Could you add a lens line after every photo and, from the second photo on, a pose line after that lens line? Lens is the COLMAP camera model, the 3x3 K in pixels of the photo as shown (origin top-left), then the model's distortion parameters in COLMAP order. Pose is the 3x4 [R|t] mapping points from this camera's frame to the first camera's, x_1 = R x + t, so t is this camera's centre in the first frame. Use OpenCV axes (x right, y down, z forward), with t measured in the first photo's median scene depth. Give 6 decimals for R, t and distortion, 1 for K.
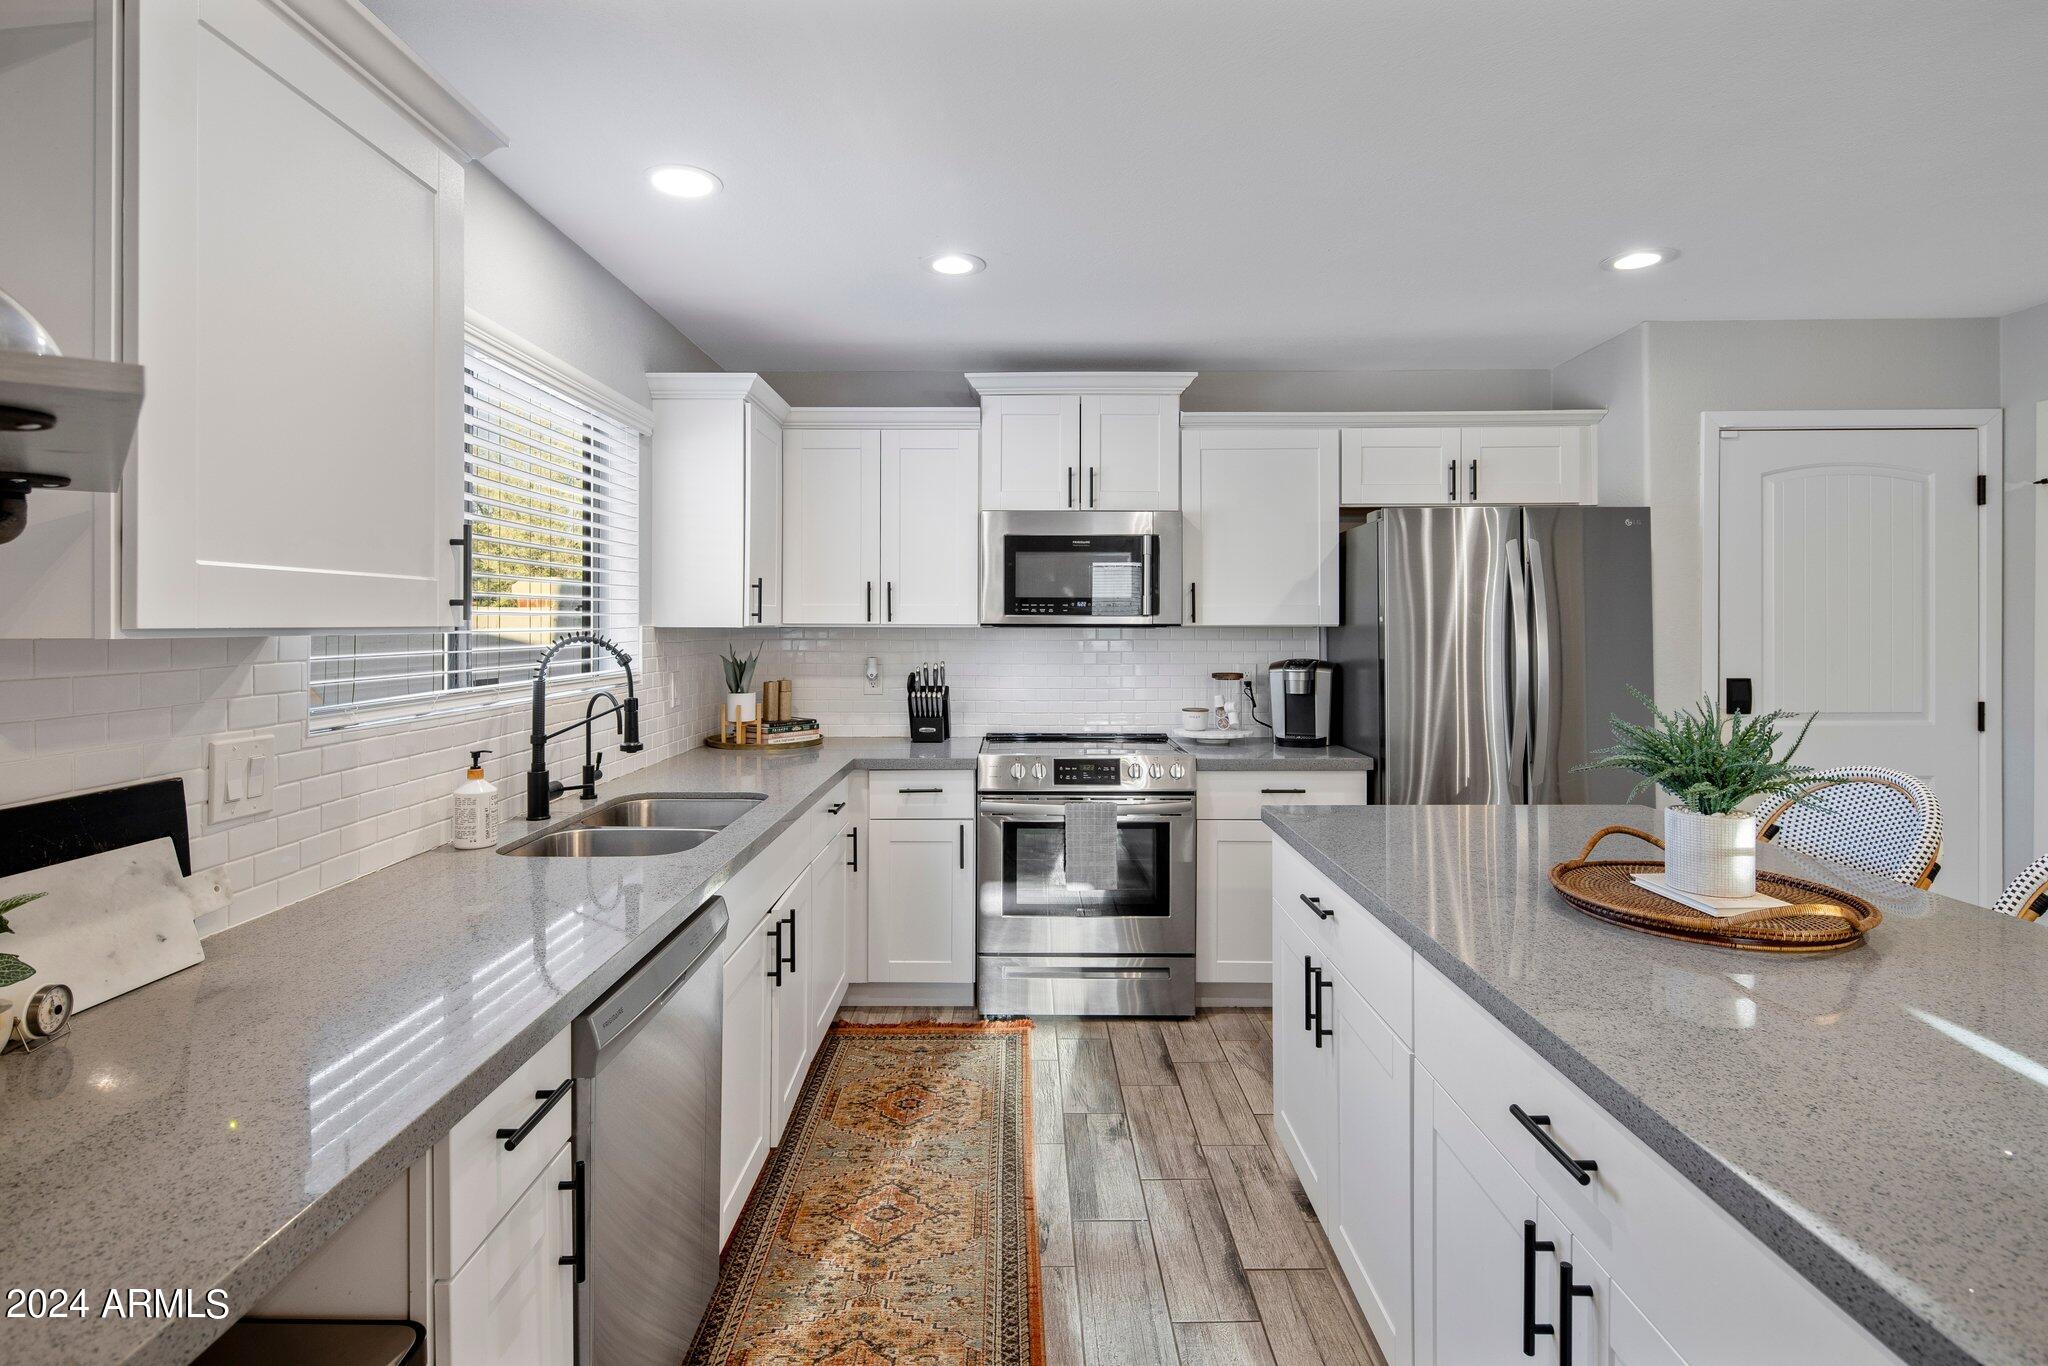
lens RADIAL K [[1016.0, 0, 1026.8], [0, 1016.0, 607.7], [0, 0, 1]] dist [0.000555, -0.000137]
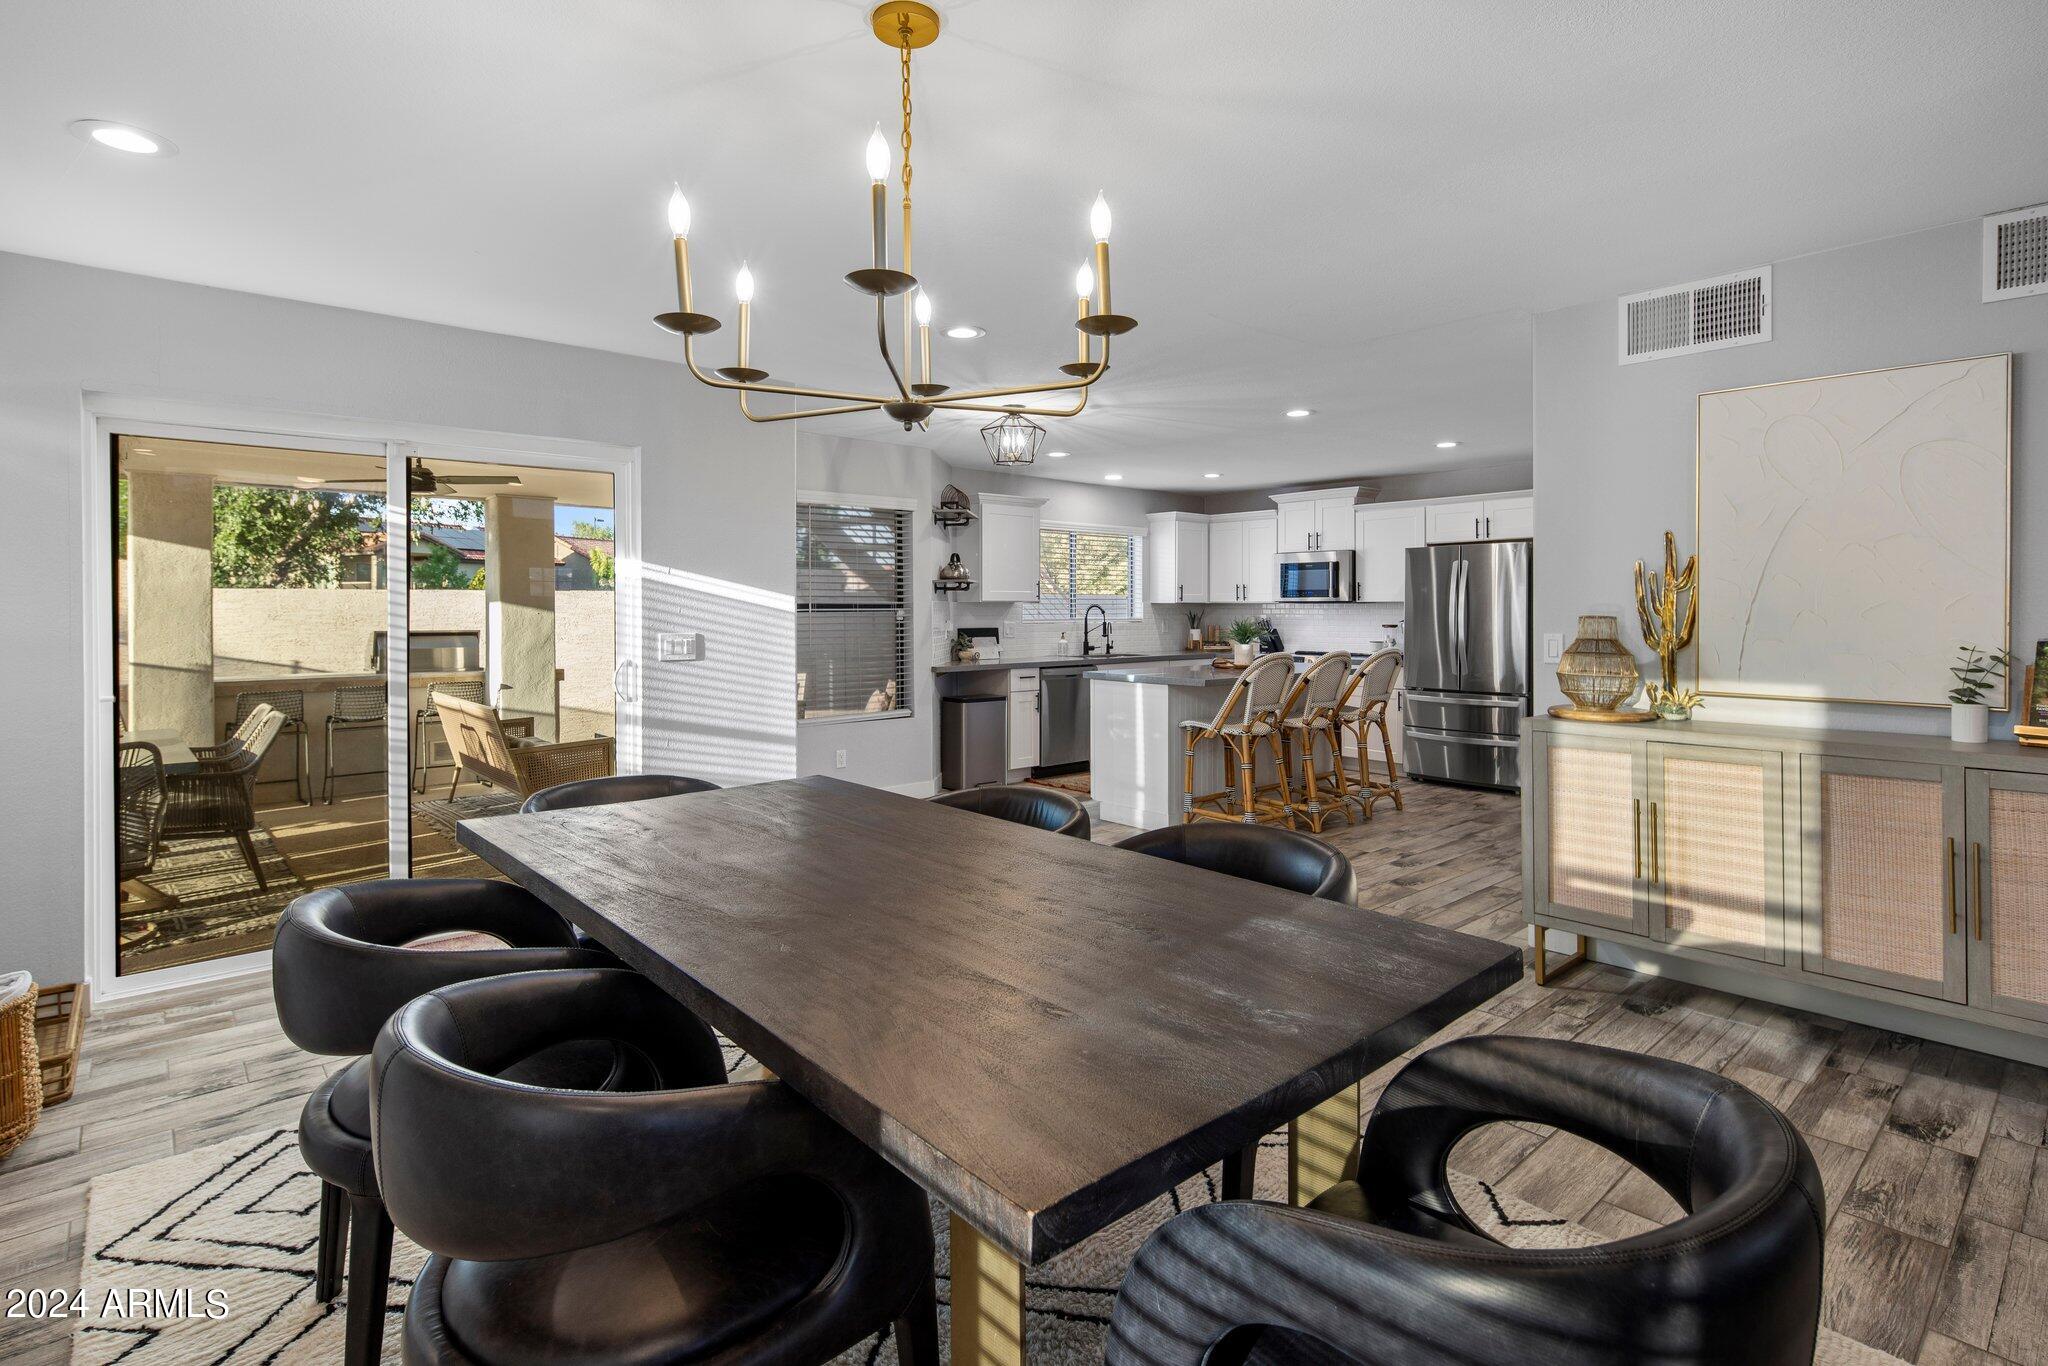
lens RADIAL K [[1007.3, 0, 957.7], [0, 1007.3, 608.9], [0, 0, 1]] dist [-0.014747, -0.000462]
pose [[0.624818, 0.000790, -0.780770, 1.452357], [0.010461, 0.999901, 0.009383, 0.004040], [0.780700, -0.014030, 0.624748, -1.141397]]
